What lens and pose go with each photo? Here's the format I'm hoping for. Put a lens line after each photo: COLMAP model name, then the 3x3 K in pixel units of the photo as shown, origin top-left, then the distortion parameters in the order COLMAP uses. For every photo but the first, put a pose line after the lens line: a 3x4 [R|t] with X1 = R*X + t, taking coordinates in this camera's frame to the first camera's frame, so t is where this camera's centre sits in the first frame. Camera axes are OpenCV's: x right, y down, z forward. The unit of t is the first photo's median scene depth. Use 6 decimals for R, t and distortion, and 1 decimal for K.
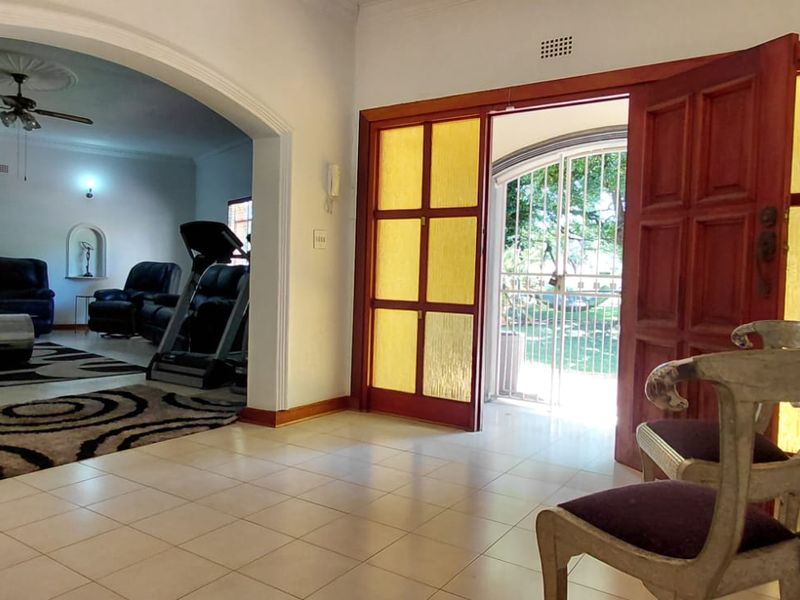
lens RADIAL K [[596.6, 0, 400.0], [0, 596.6, 300.0], [0, 0, 1]] dist [0.005955, 0.002590]
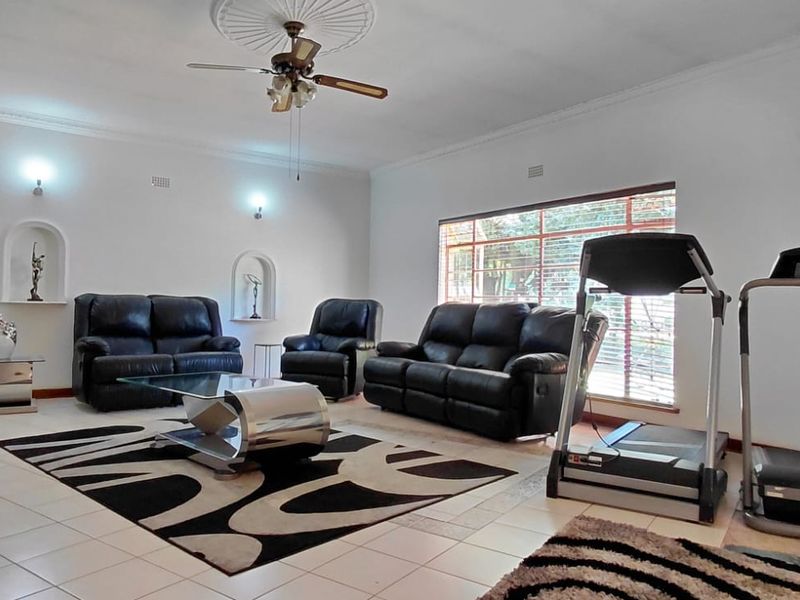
lens RADIAL K [[596.6, 0, 400.0], [0, 596.6, 300.0], [0, 0, 1]] dist [0.005955, 0.002590]
pose [[0.999820, -0.009543, -0.016406, -0.319806], [0.008612, 0.998398, -0.055925, -0.018094], [0.016914, 0.055774, 0.998300, 0.219943]]
